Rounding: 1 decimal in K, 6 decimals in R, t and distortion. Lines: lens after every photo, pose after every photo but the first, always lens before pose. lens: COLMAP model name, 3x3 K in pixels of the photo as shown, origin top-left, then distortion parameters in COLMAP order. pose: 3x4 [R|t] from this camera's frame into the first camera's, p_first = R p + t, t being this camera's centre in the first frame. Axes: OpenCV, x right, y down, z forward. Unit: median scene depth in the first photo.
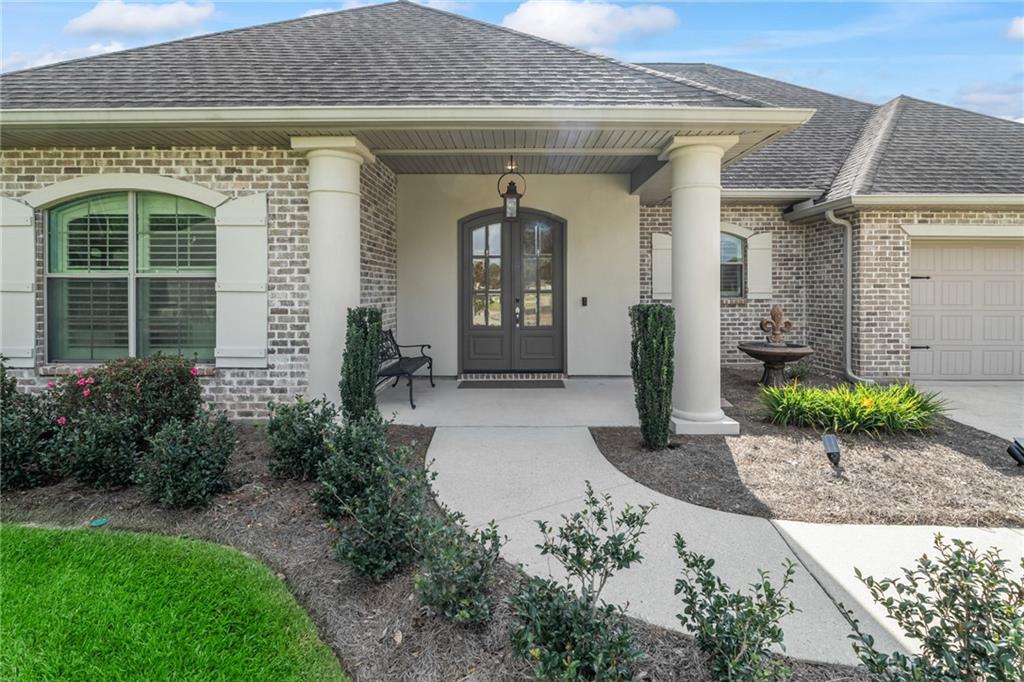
lens RADIAL K [[485.2, 0, 511.5], [0, 485.2, 293.4], [0, 0, 1]] dist [-0.003030, -0.000440]
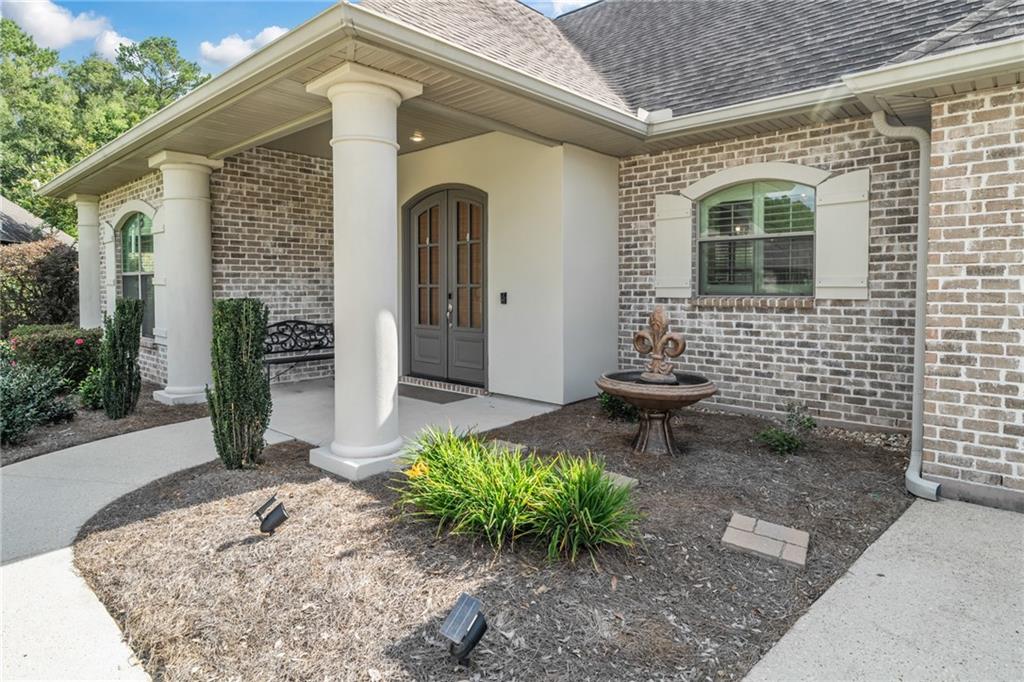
lens RADIAL K [[583.8, 0, 511.7], [0, 583.8, 305.7], [0, 0, 1]] dist [-0.001311, -0.000116]
pose [[0.734678, 0.022355, -0.678047, 0.803194], [-0.004595, 0.999598, 0.027978, 0.003118], [0.678400, -0.017440, 0.734486, 0.345450]]
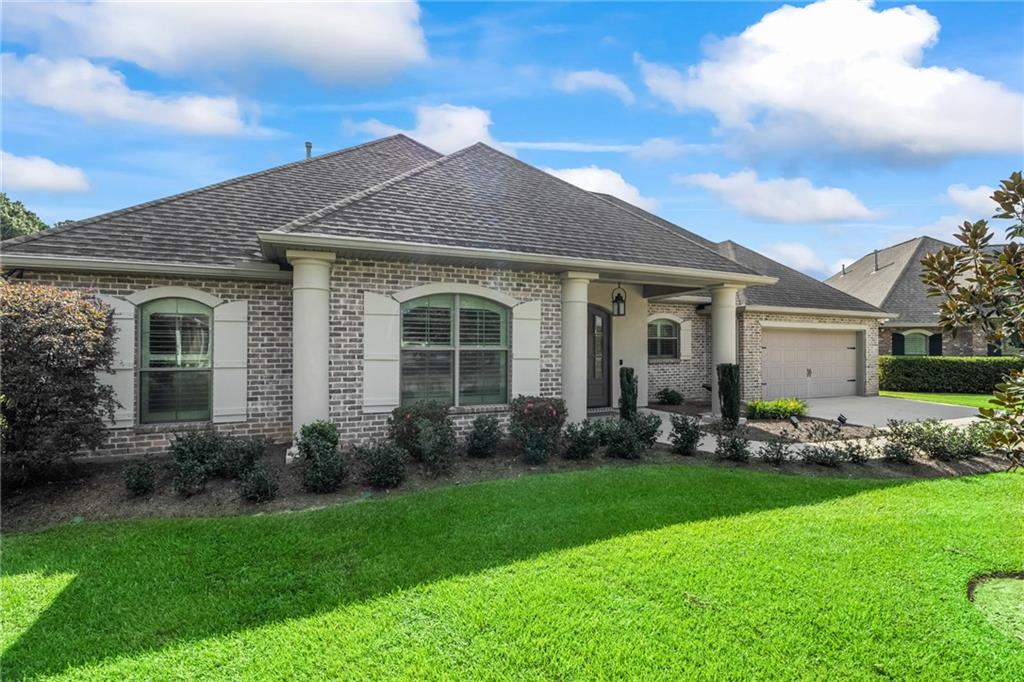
lens RADIAL K [[470.4, 0, 512.0], [0, 470.4, 341.0], [0, 0, 1]] dist [-0.000432, -0.000066]
pose [[0.910121, 0.008220, 0.414262, -0.865044], [0.001473, 0.999733, -0.023075, -0.018721], [-0.414341, 0.021611, 0.909865, -0.298397]]
